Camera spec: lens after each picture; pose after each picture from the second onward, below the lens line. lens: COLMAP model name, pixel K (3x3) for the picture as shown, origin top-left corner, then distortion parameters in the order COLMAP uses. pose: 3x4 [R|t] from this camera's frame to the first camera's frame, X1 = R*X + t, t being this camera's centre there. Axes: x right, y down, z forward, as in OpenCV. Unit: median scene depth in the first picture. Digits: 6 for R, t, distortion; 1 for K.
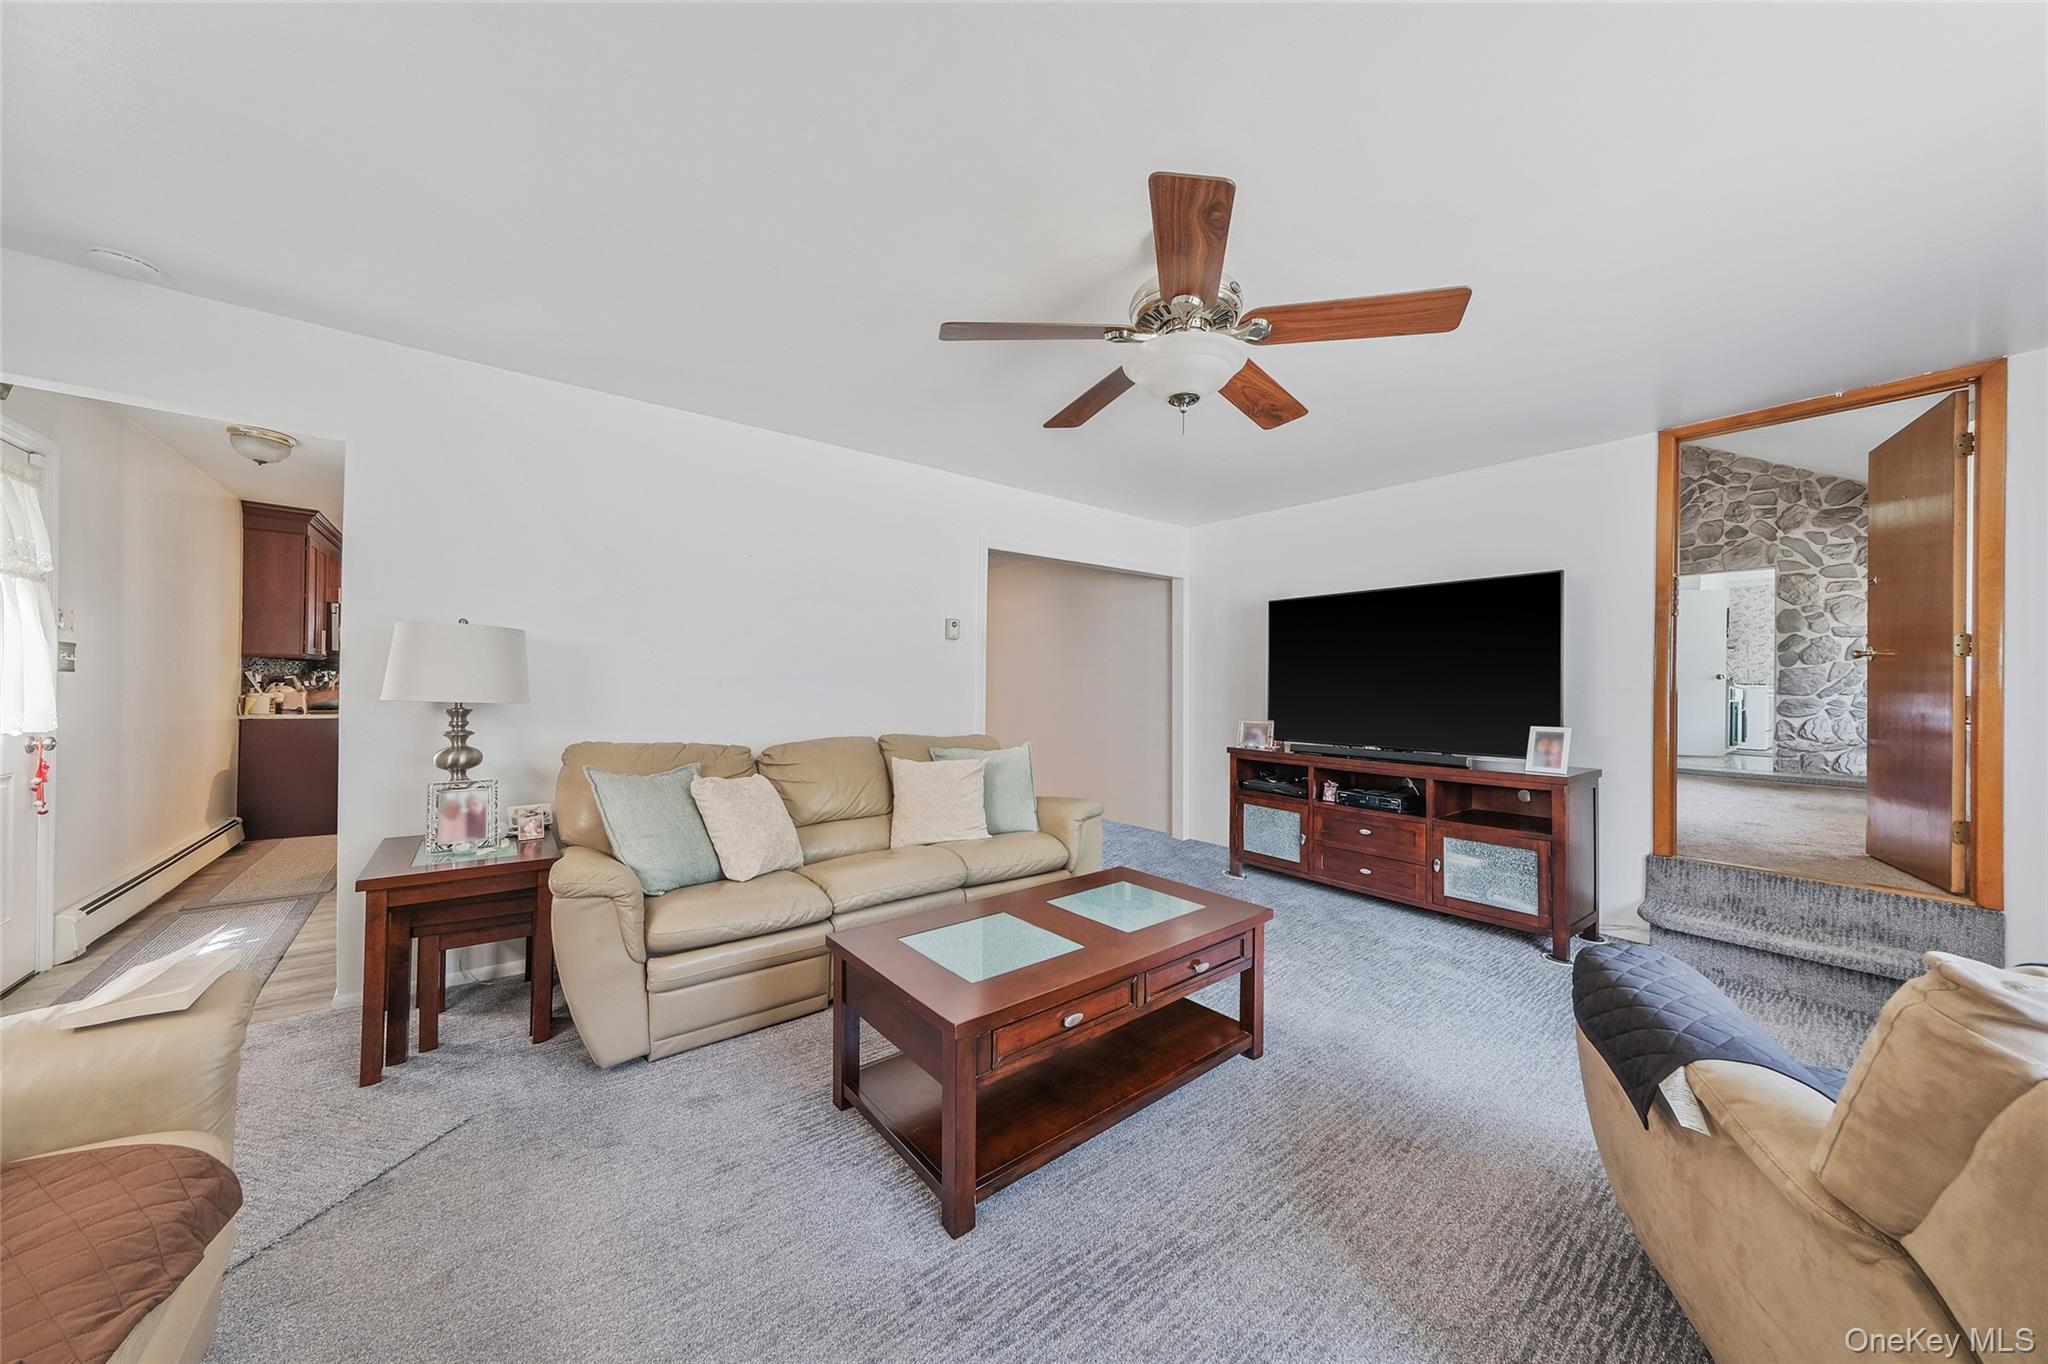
lens RADIAL K [[693.3, 0, 1017.8], [0, 693.3, 681.4], [0, 0, 1]] dist [-0.001042, 0.000038]
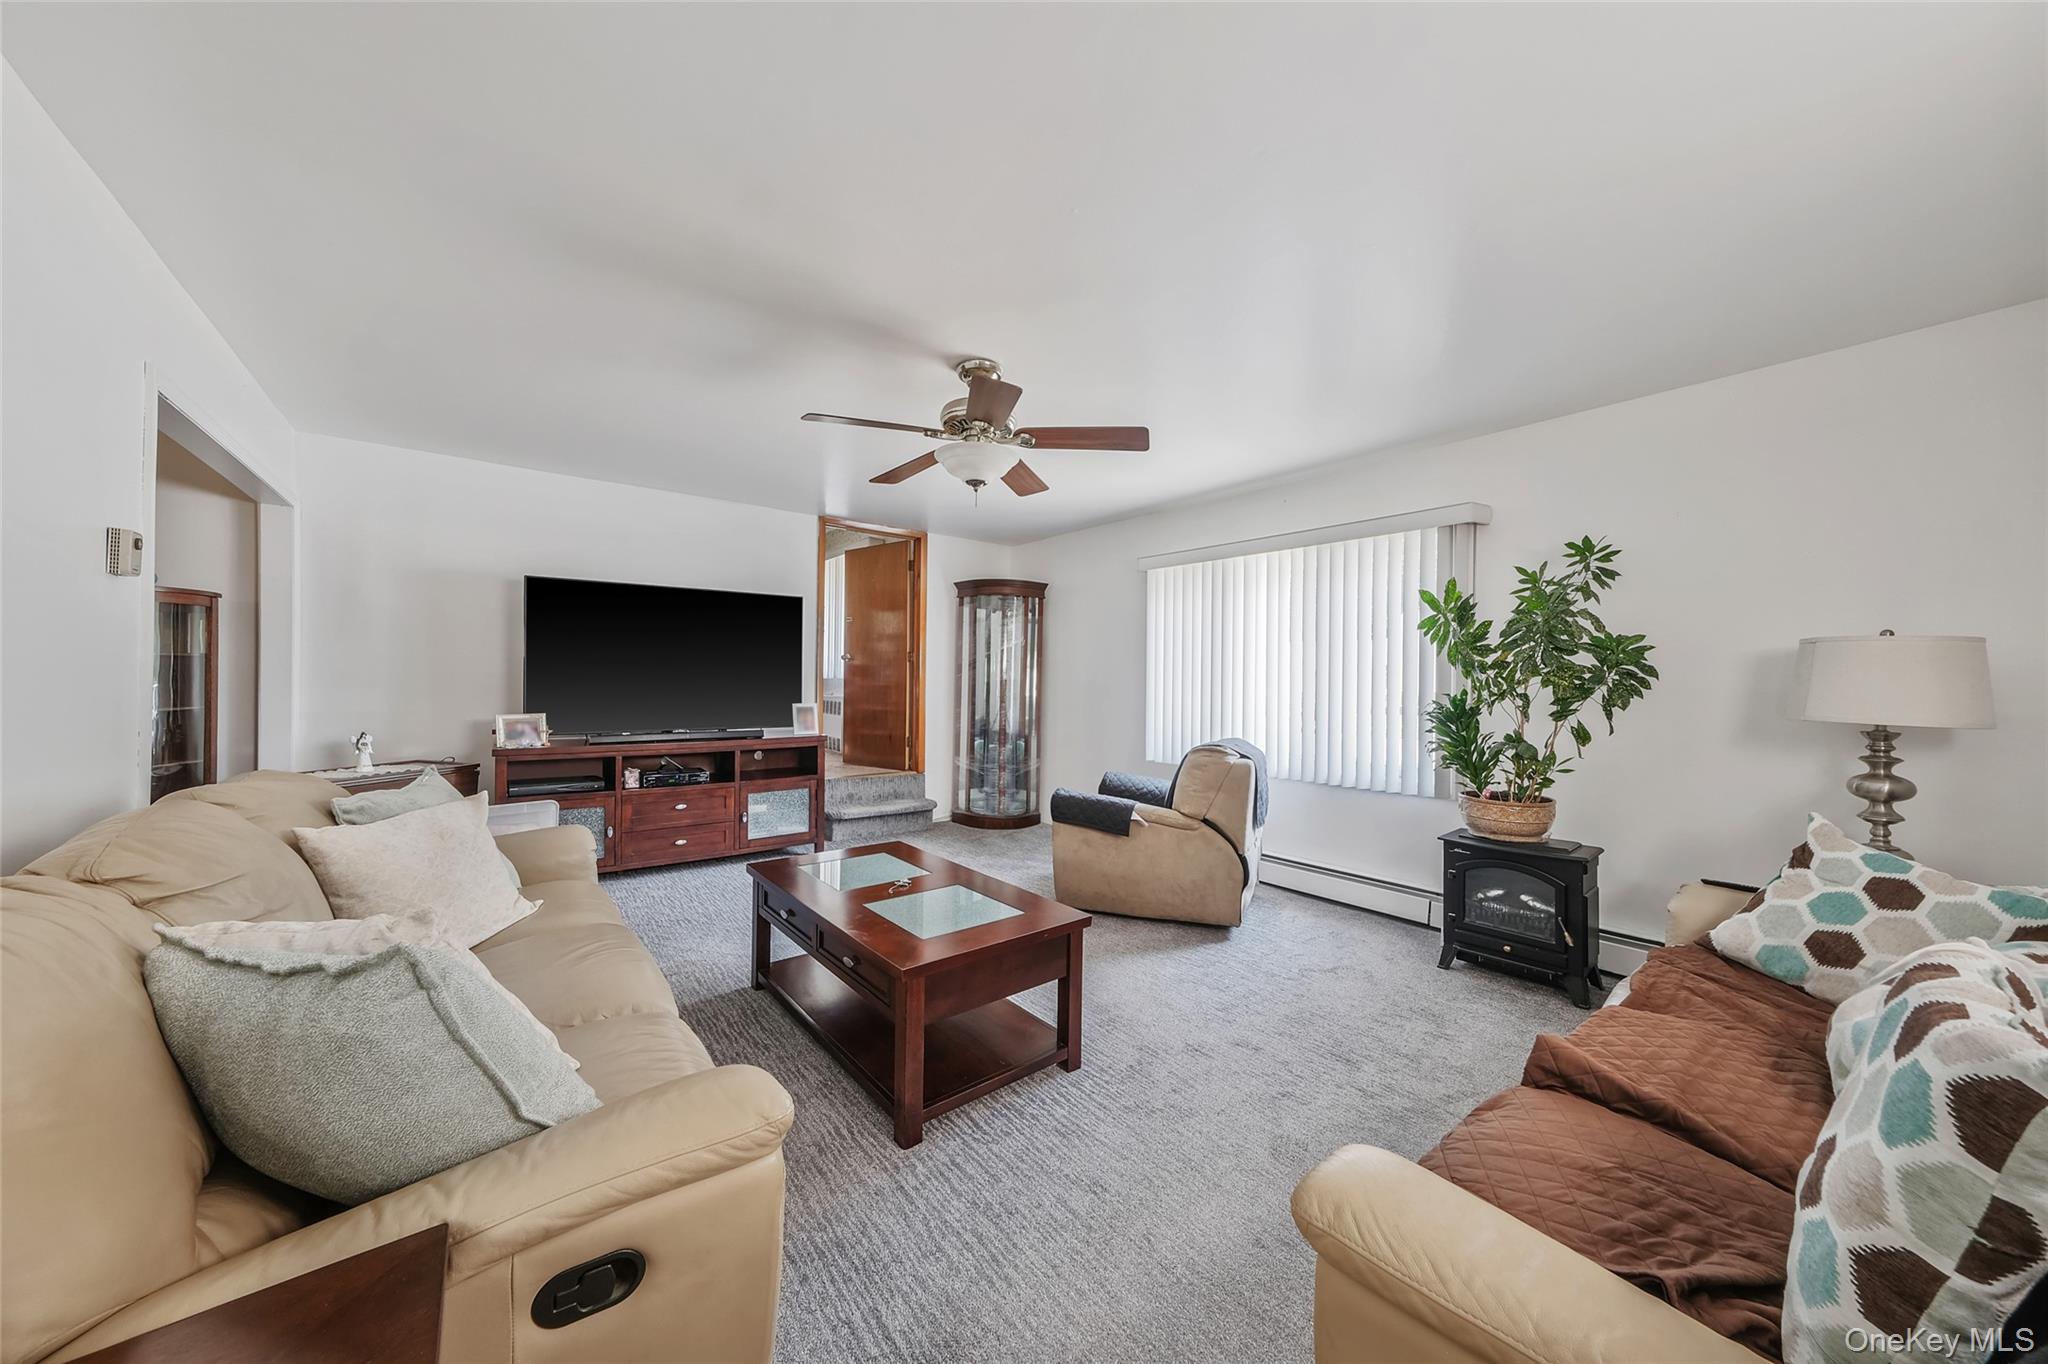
lens RADIAL K [[693.3, 0, 1017.8], [0, 693.3, 680.4], [0, 0, 1]] dist [-0.001042, 0.000038]
pose [[0.010860, -0.012877, 0.999858, -0.608609], [-0.018045, 0.999752, 0.013071, -0.008618], [-0.999778, -0.018185, 0.010625, 0.465298]]
